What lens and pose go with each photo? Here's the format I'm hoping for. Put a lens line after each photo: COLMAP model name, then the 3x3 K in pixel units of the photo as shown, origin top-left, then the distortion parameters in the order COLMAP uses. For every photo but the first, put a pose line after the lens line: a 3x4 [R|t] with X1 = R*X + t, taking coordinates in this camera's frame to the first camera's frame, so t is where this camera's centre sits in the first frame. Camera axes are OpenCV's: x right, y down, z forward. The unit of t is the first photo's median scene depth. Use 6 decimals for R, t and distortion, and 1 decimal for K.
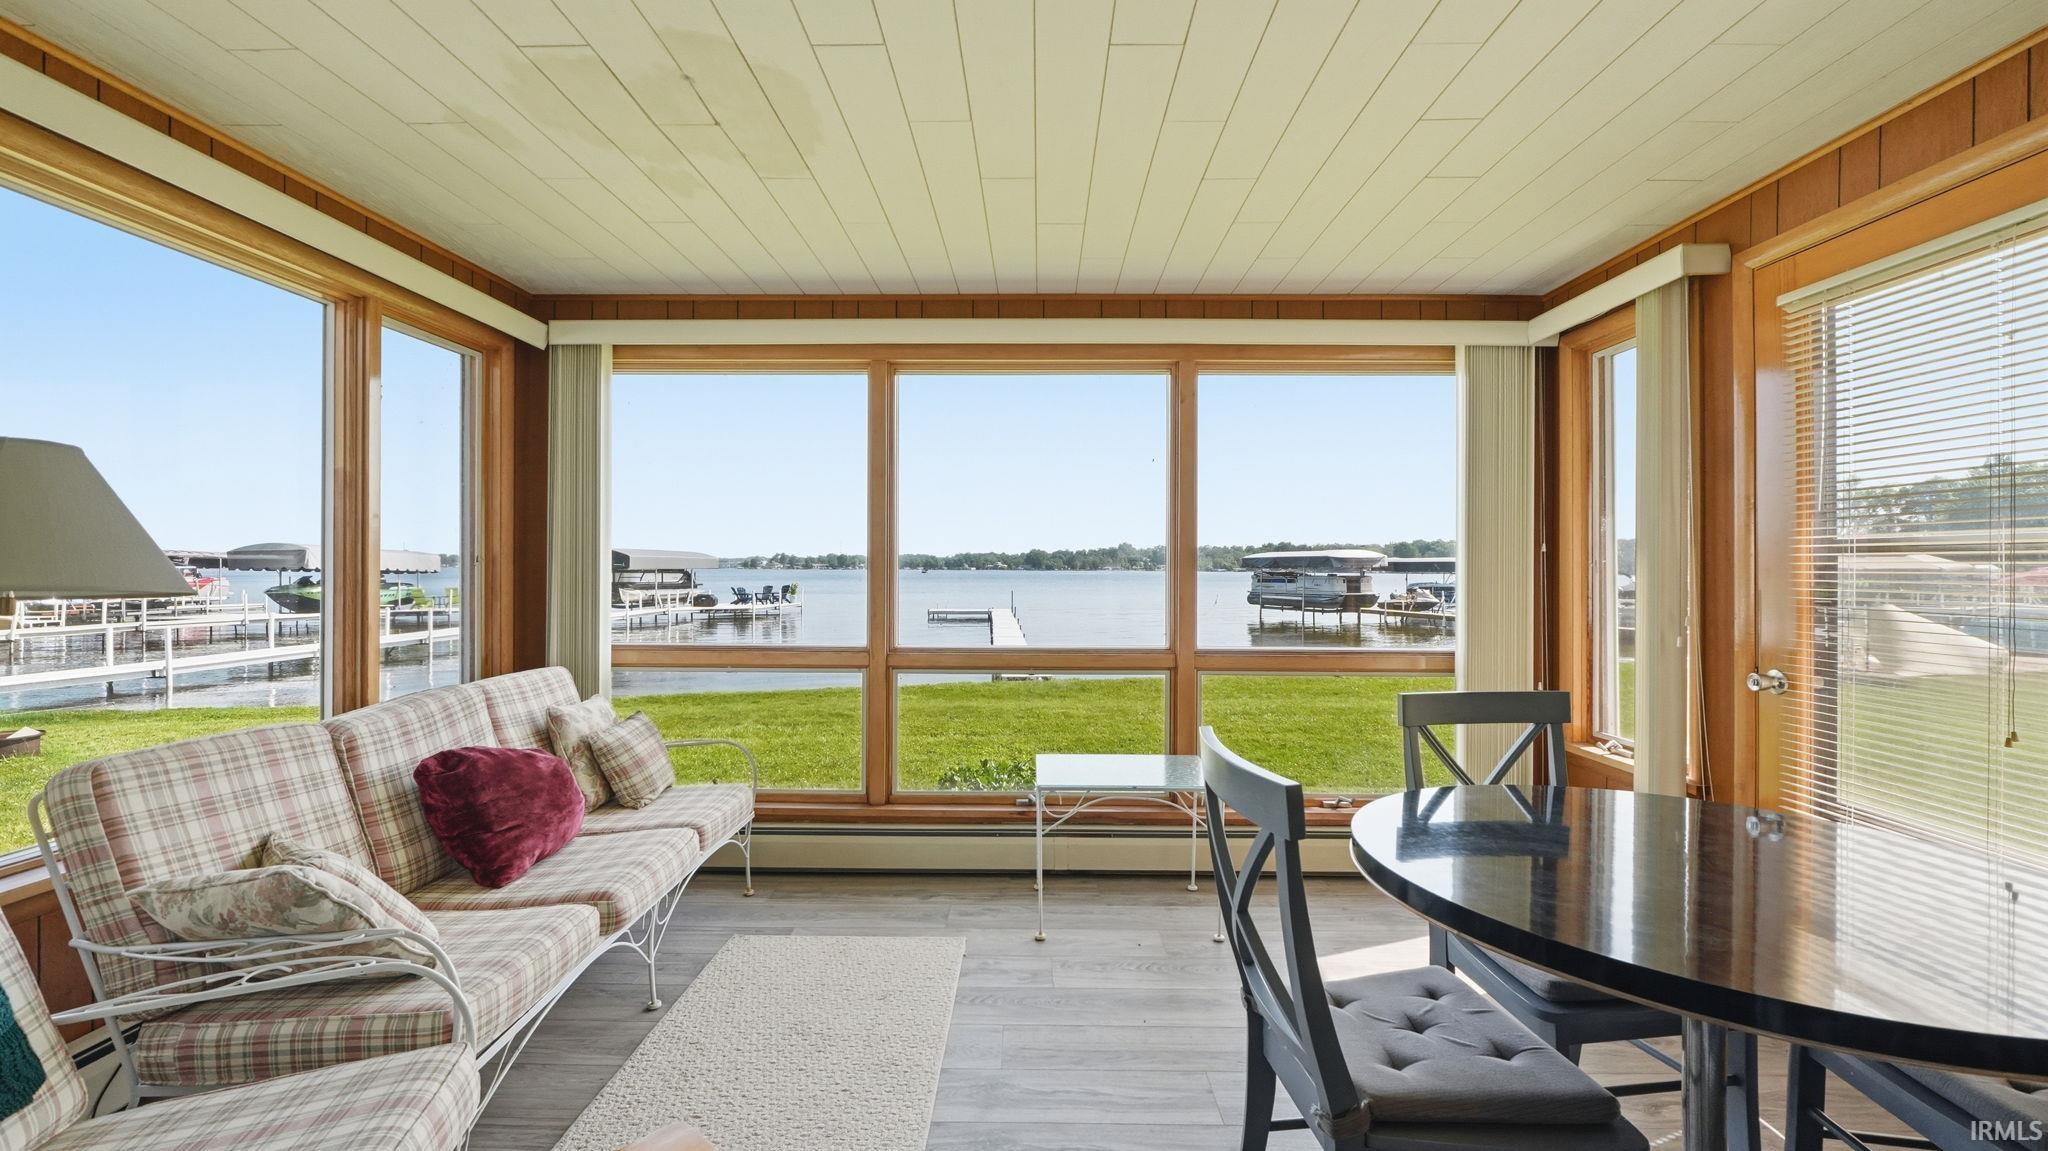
lens RADIAL K [[861.5, 0, 1018.2], [0, 861.5, 572.7], [0, 0, 1]] dist [-0.002223, 0.000013]
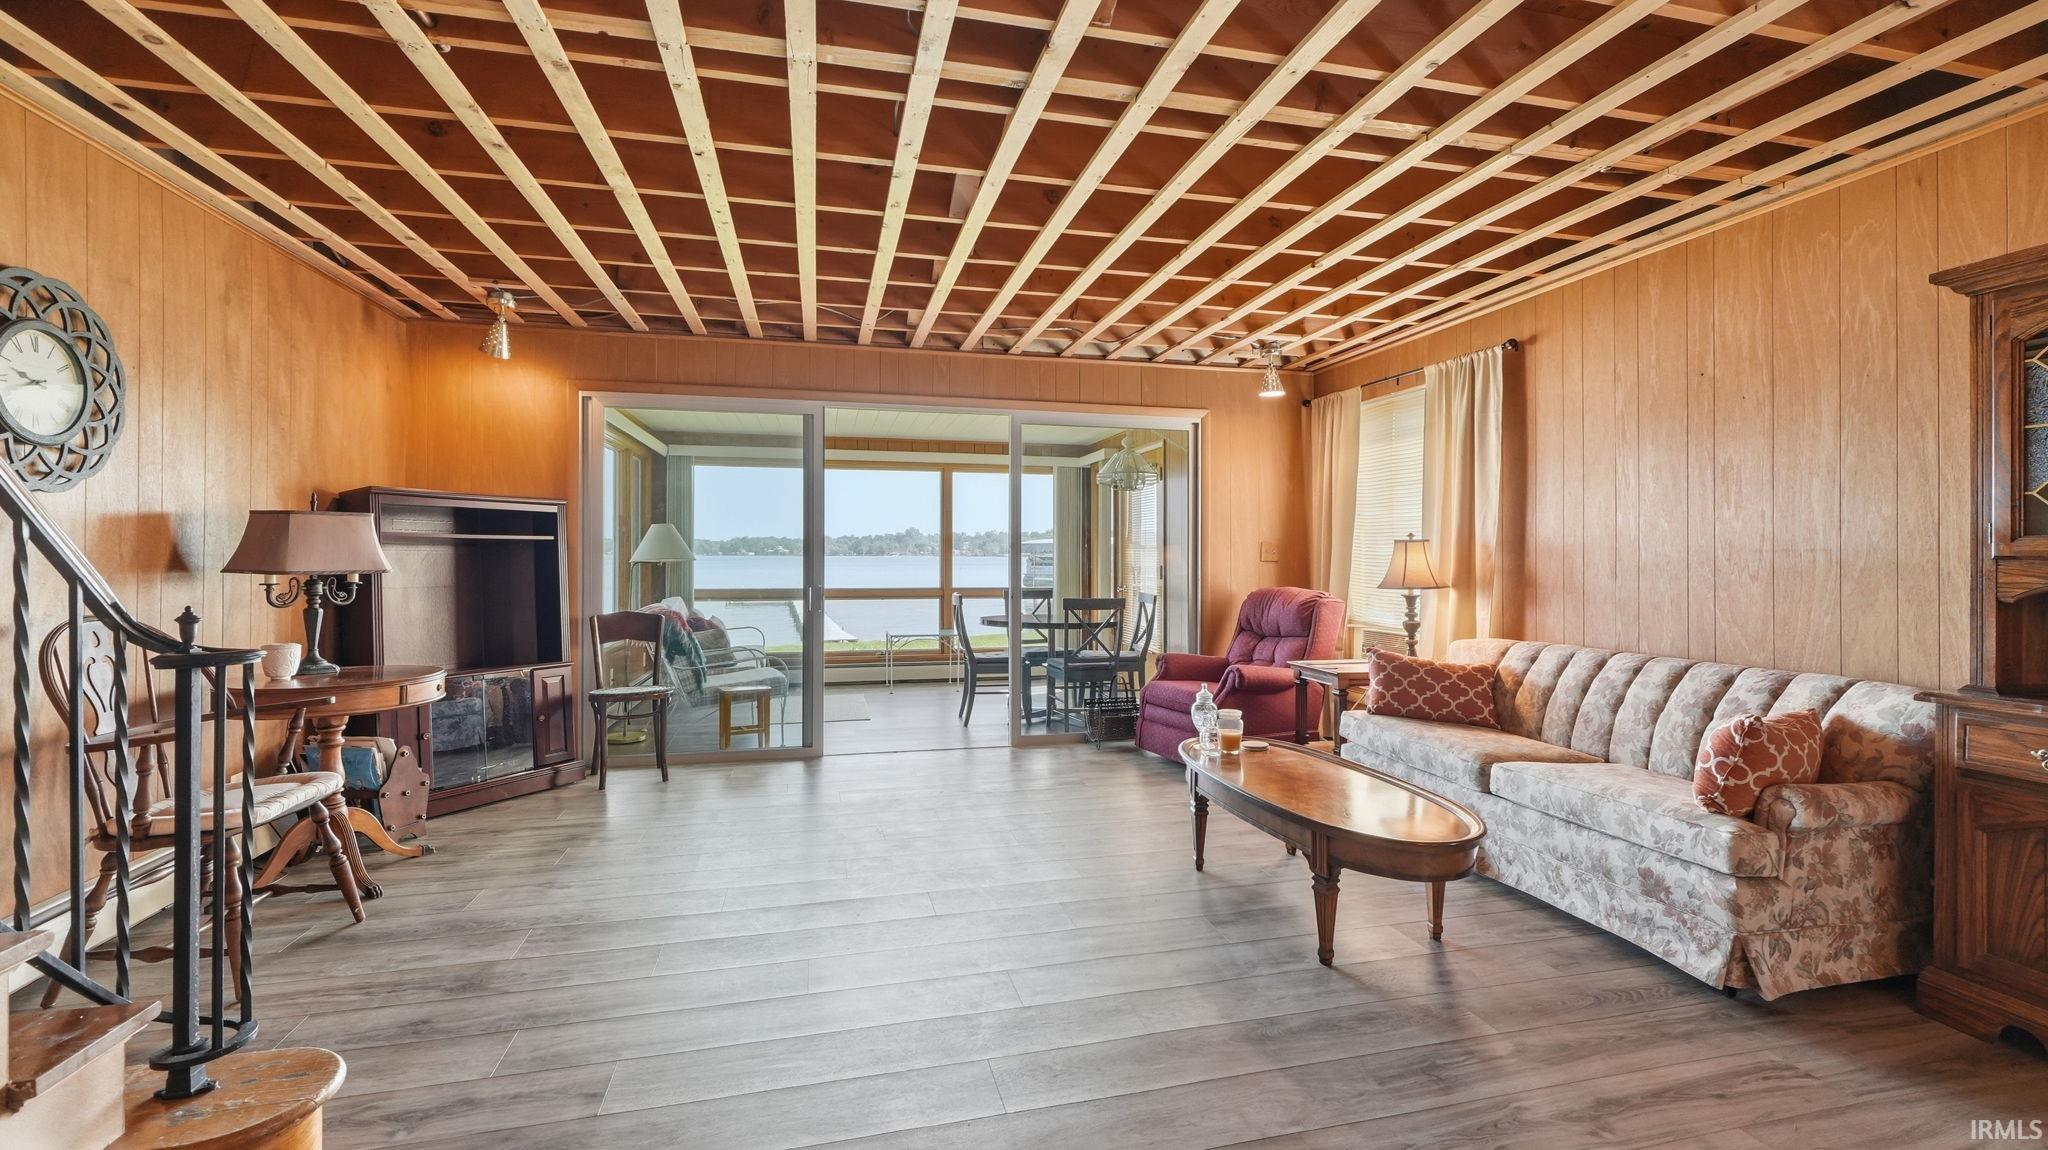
lens RADIAL K [[861.5, 0, 1031.3], [0, 861.5, 555.3], [0, 0, 1]] dist [-0.002223, 0.000013]
pose [[0.966236, 0.000938, 0.257657, -0.206219], [-0.000049, 0.999994, -0.003458, 0.009212], [-0.257659, 0.003328, 0.966230, -1.431413]]
